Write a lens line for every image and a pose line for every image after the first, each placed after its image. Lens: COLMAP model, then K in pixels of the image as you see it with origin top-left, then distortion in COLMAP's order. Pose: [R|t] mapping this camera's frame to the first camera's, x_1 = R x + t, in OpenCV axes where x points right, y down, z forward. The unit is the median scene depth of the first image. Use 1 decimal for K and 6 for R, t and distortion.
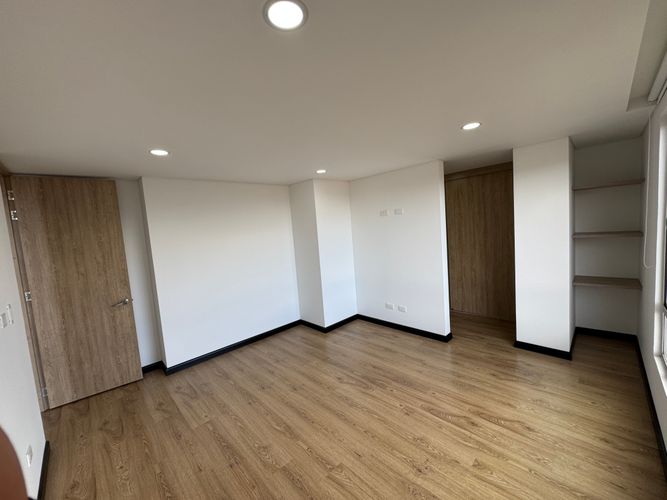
lens RADIAL K [[264.8, 0, 335.5], [0, 264.8, 248.8], [0, 0, 1]] dist [-0.000877, 0.000126]
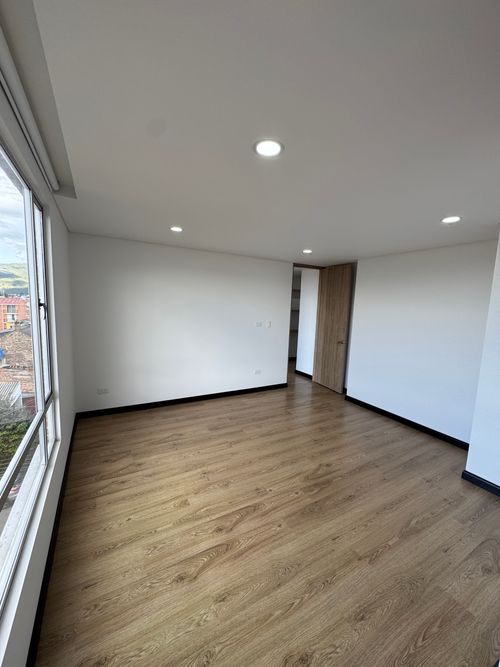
lens RADIAL K [[264.8, 0, 250.0], [0, 264.8, 333.5], [0, 0, 1]] dist [-0.000877, 0.000126]
pose [[-0.264455, 0.173441, -0.948674, 0.949609], [-0.099253, 0.973577, 0.205662, -0.136983], [0.959277, 0.148547, -0.240253, 0.941589]]
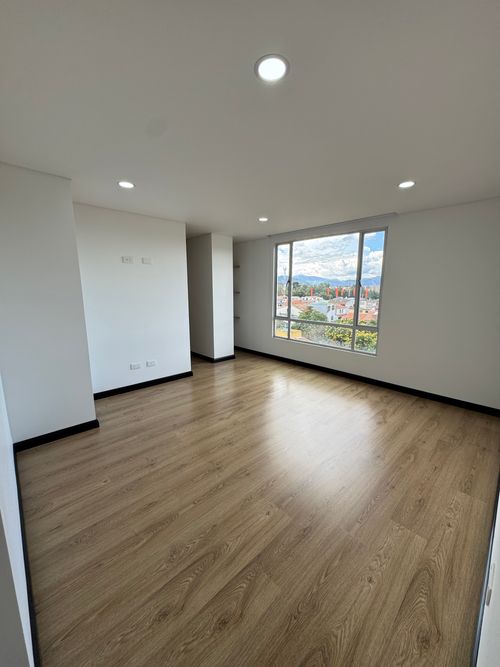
lens RADIAL K [[264.8, 0, 250.0], [0, 264.8, 333.5], [0, 0, 1]] dist [-0.000877, 0.000126]
pose [[0.015686, -0.098200, 0.995043, -1.021177], [0.080287, 0.992076, 0.096641, 0.078026], [-0.996648, 0.078373, 0.023446, 0.888468]]
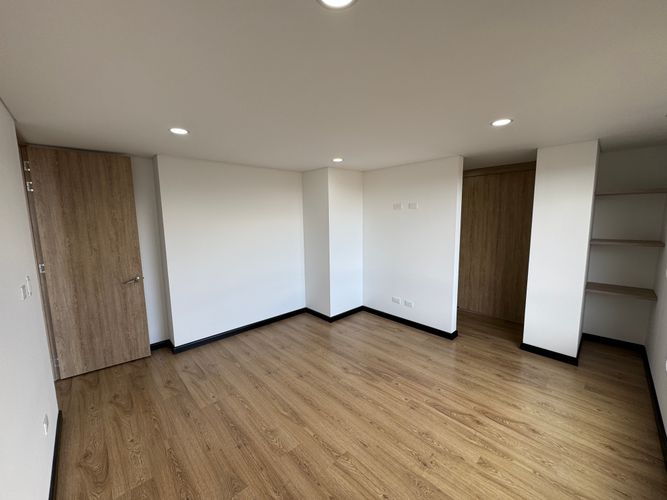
lens RADIAL K [[264.8, 0, 335.5], [0, 264.8, 248.8], [0, 0, 1]] dist [-0.000877, 0.000126]
pose [[0.998019, 0.062452, -0.007545, -0.044052], [-0.062097, 0.997247, 0.040527, -0.004627], [0.010056, -0.039979, 0.999150, 0.009087]]
